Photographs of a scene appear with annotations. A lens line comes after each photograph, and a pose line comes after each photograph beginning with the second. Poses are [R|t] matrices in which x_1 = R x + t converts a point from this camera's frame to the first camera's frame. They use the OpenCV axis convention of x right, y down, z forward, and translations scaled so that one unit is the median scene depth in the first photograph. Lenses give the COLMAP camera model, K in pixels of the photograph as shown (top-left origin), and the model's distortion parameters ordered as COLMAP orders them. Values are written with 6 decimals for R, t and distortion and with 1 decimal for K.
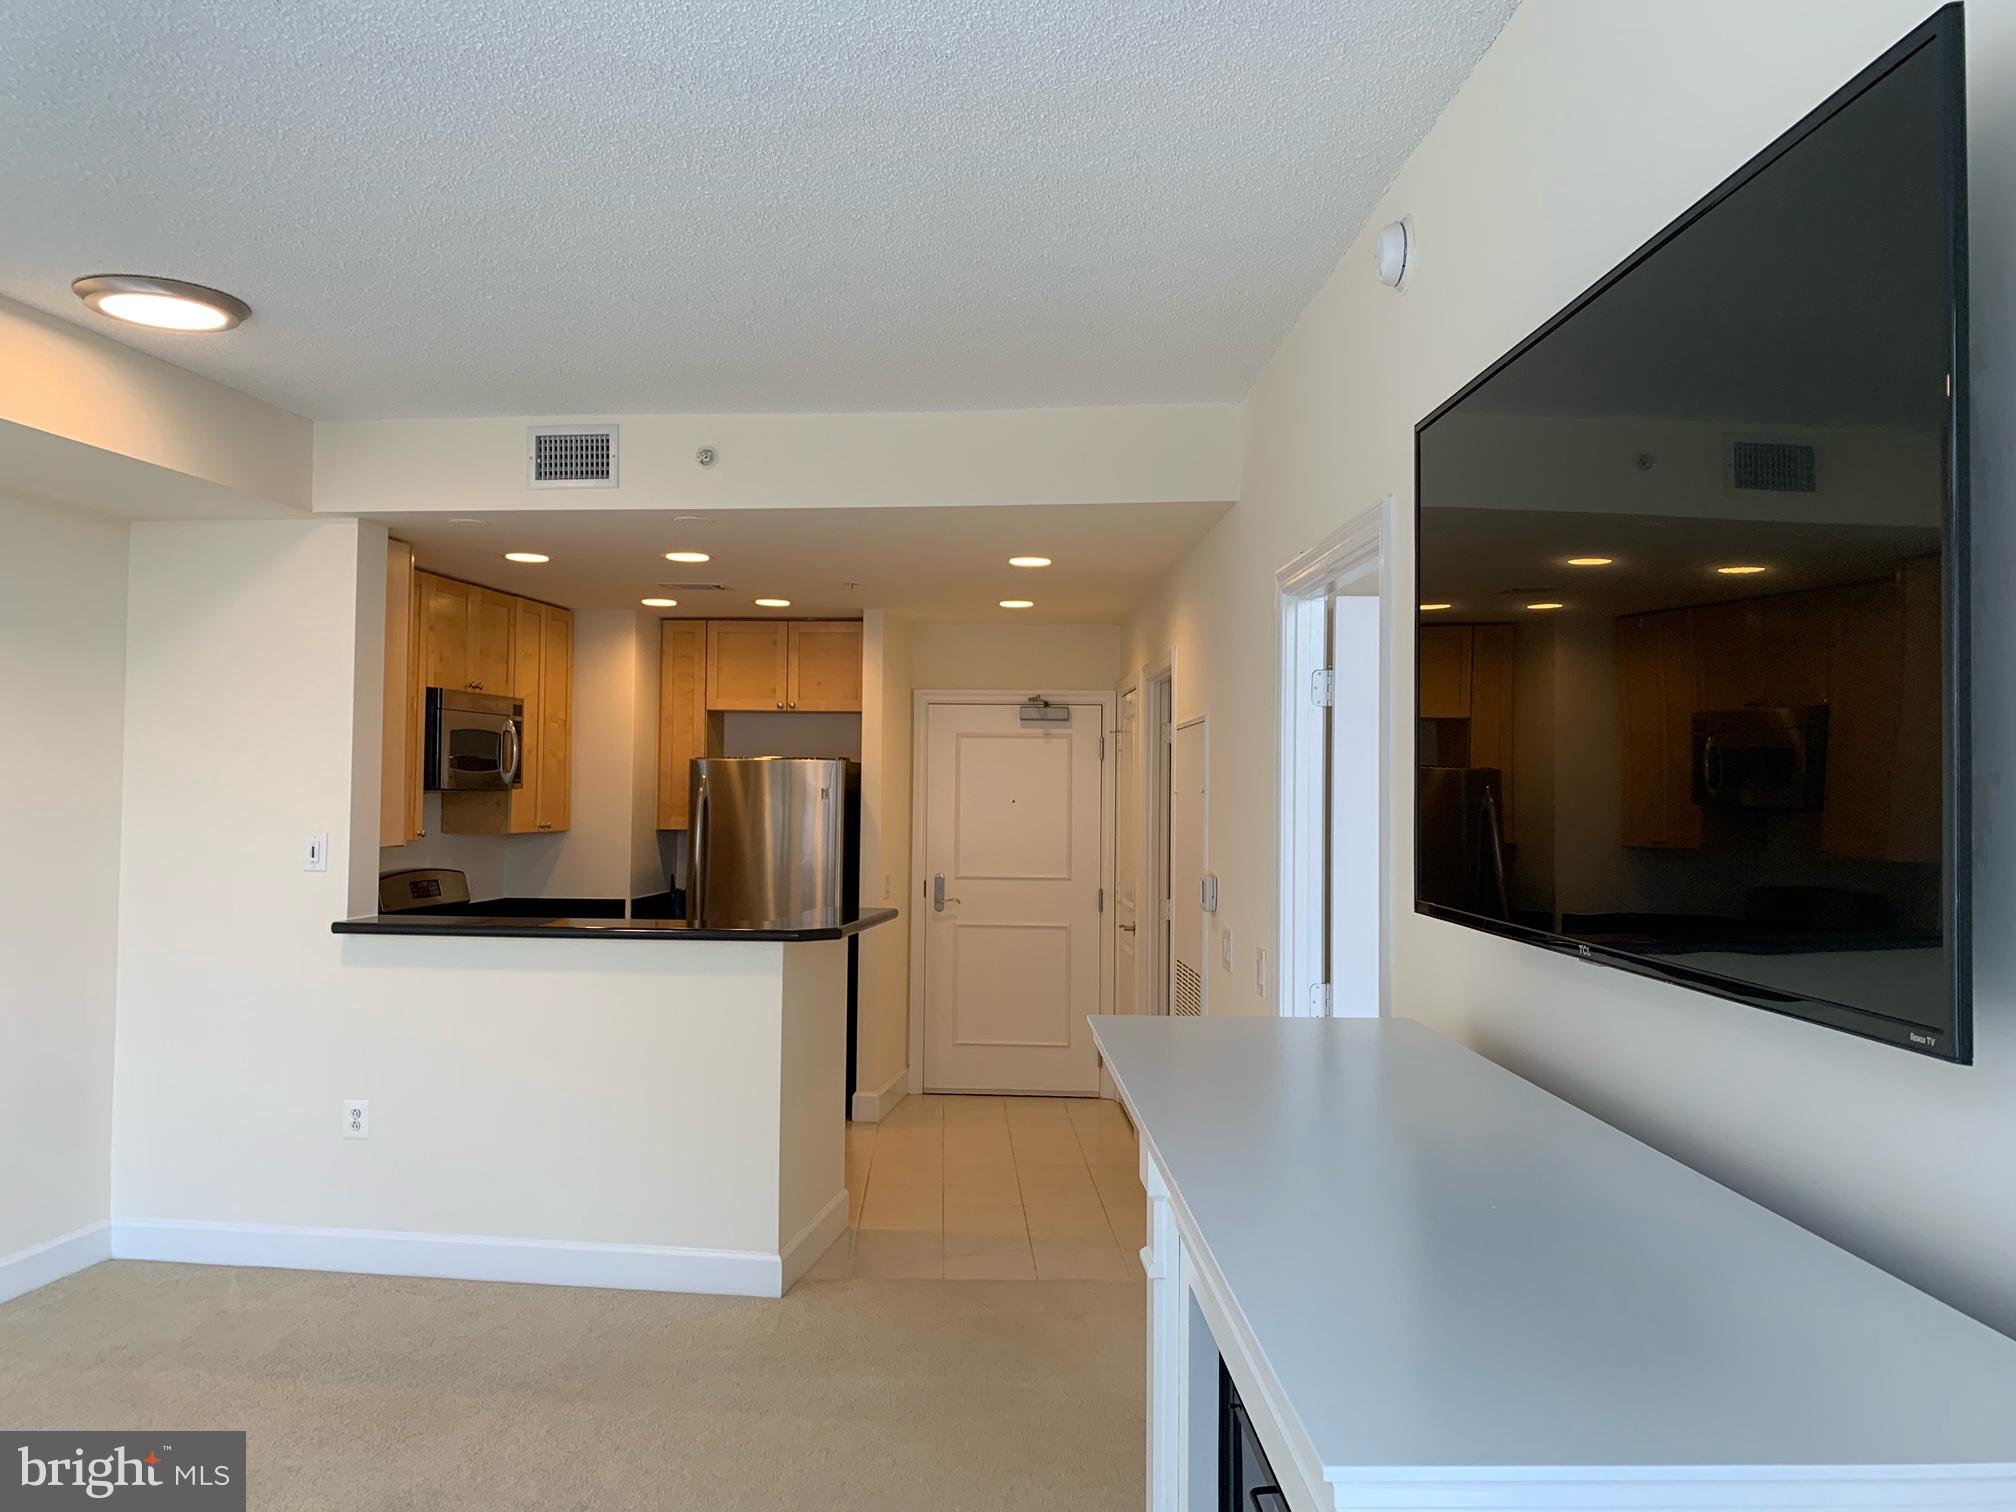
lens RADIAL K [[1528.4, 0, 1017.0], [0, 1528.4, 742.2], [0, 0, 1]] dist [0.065415, -0.105651]
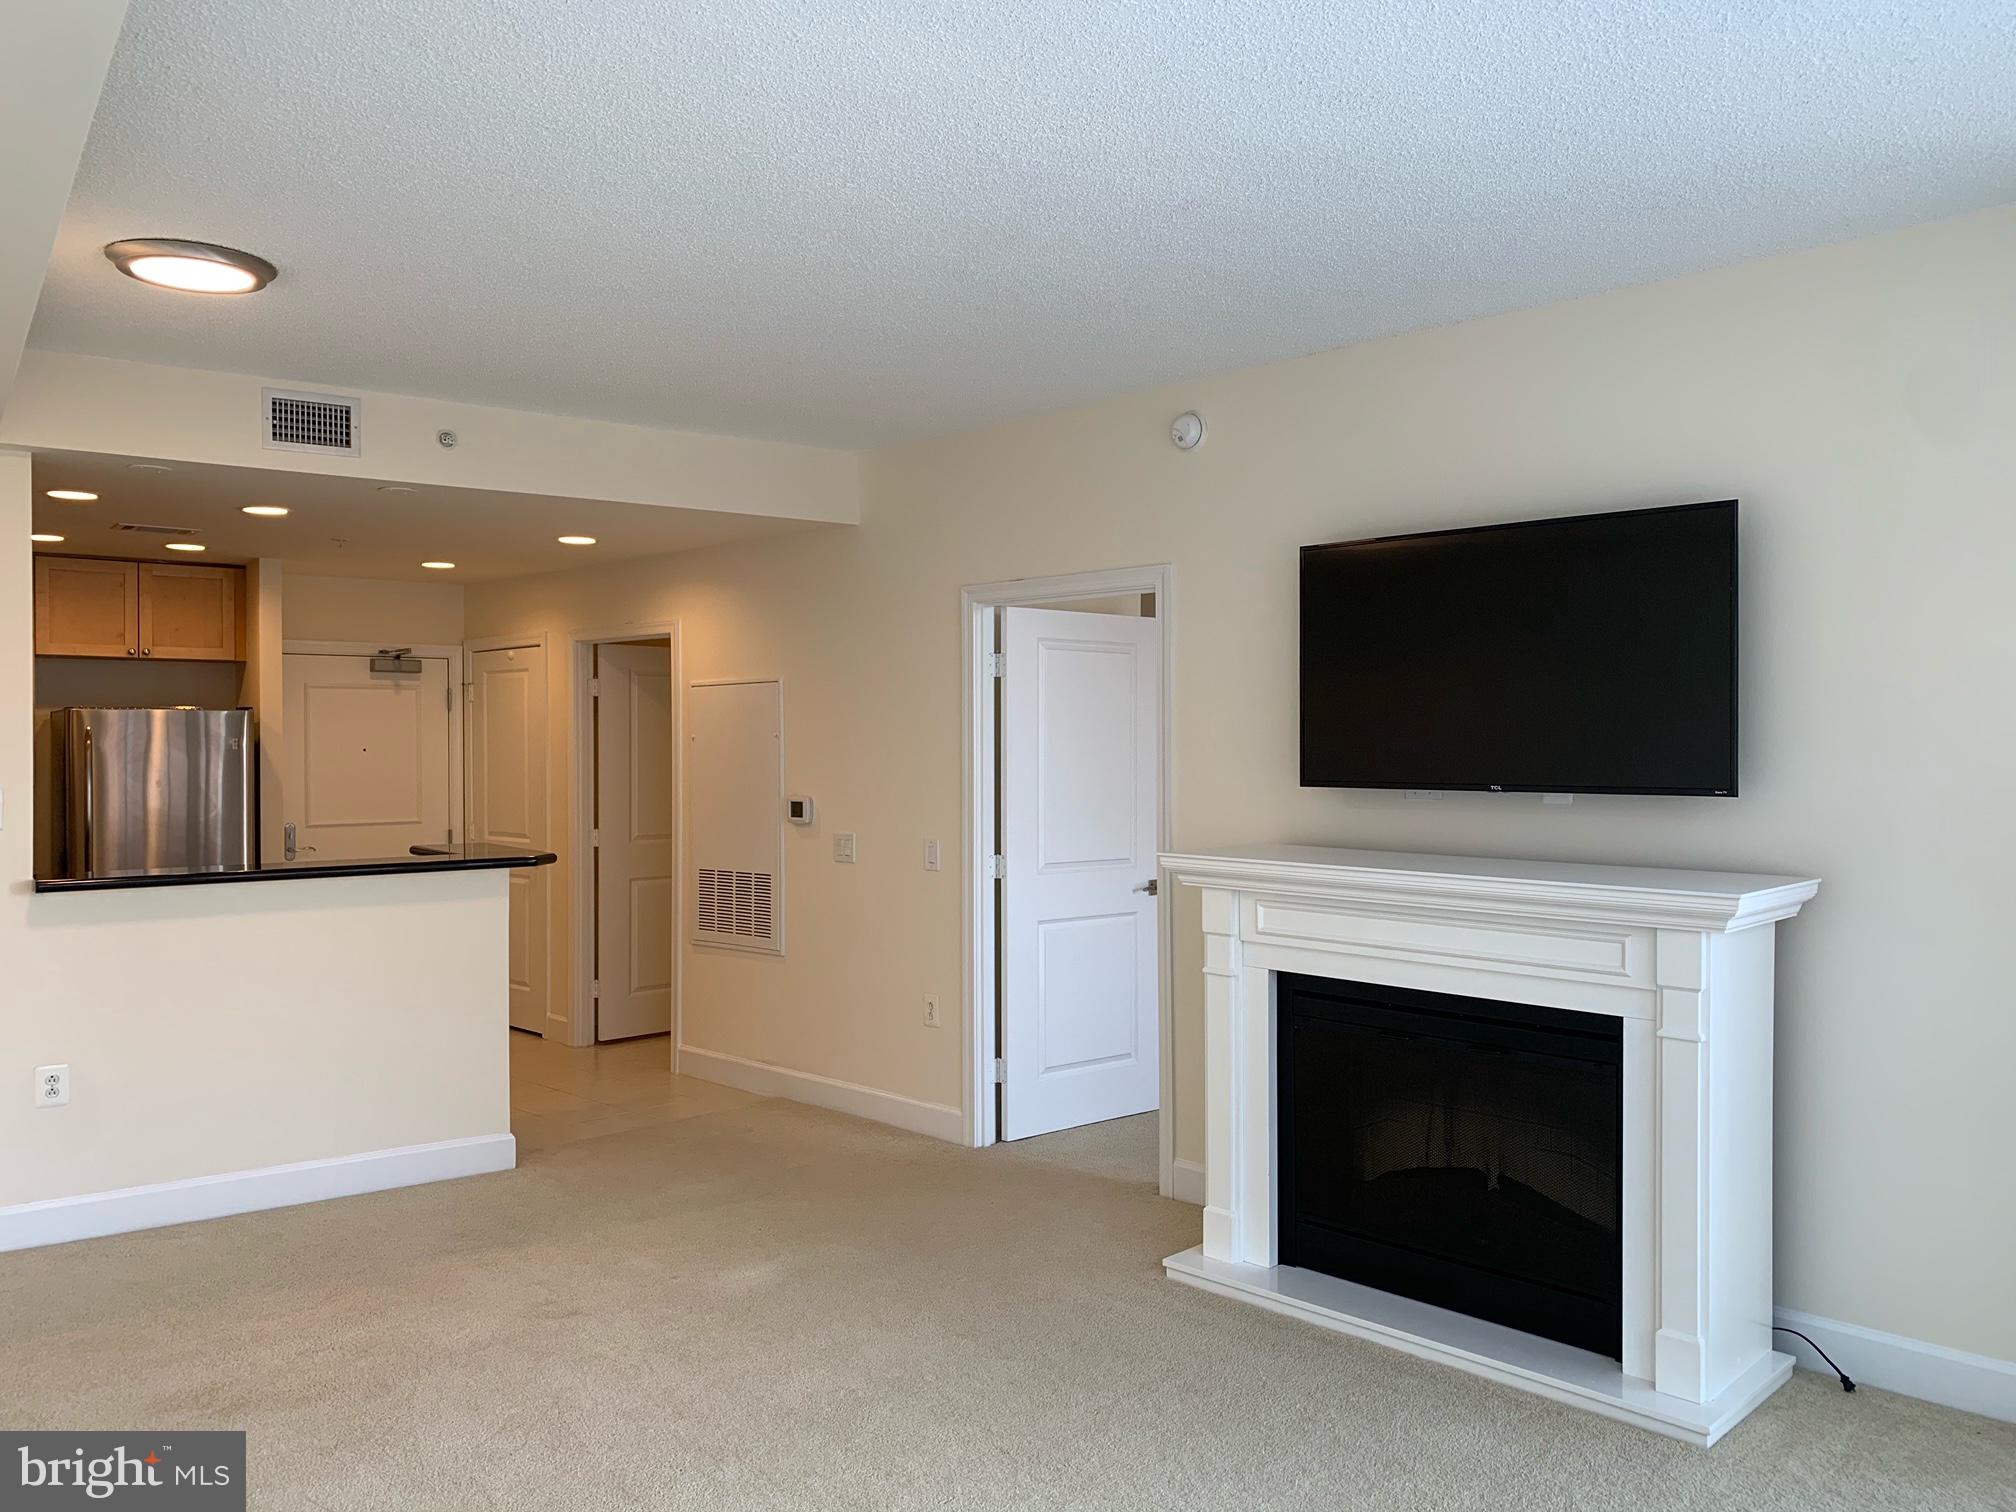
lens RADIAL K [[1552.6, 0, 1013.9], [0, 1552.6, 746.4], [0, 0, 1]] dist [0.073679, -0.114154]
pose [[0.715987, -0.015471, 0.697943, -0.450590], [-0.009570, 0.999443, 0.031971, -0.001989], [-0.698048, -0.029570, 0.715440, -0.071398]]
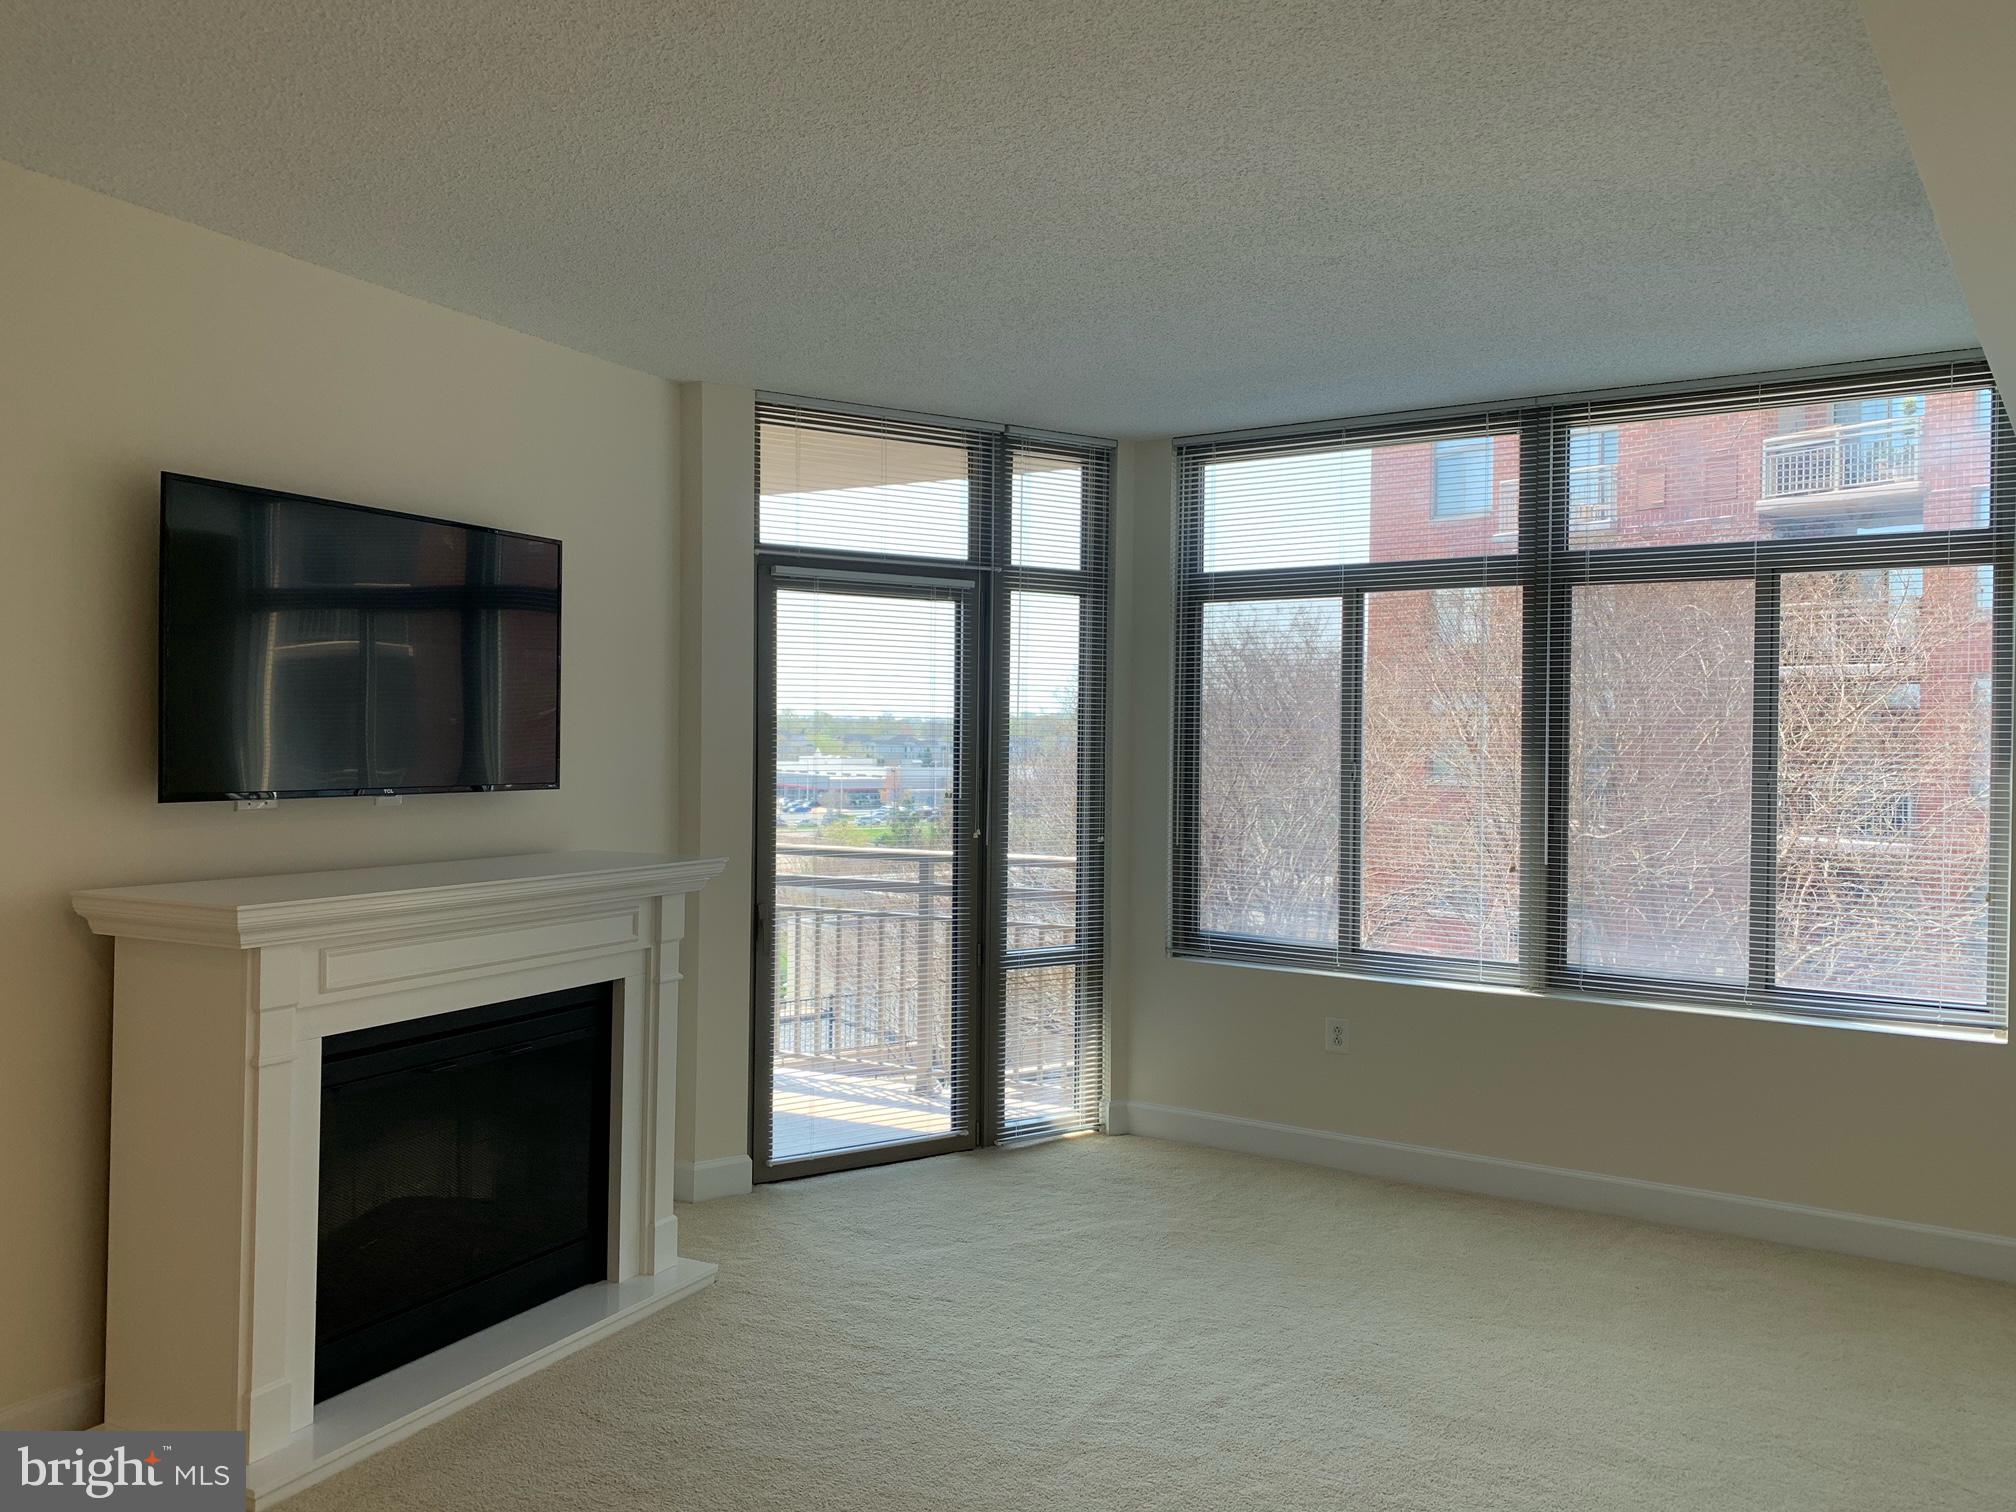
lens RADIAL K [[1552.6, 0, 1013.9], [0, 1552.6, 746.4], [0, 0, 1]] dist [0.073679, -0.114154]
pose [[-0.881764, -0.025031, 0.471025, -0.367109], [-0.034565, 0.999335, -0.011601, 0.013187], [-0.470422, -0.026510, -0.882043, 0.597523]]
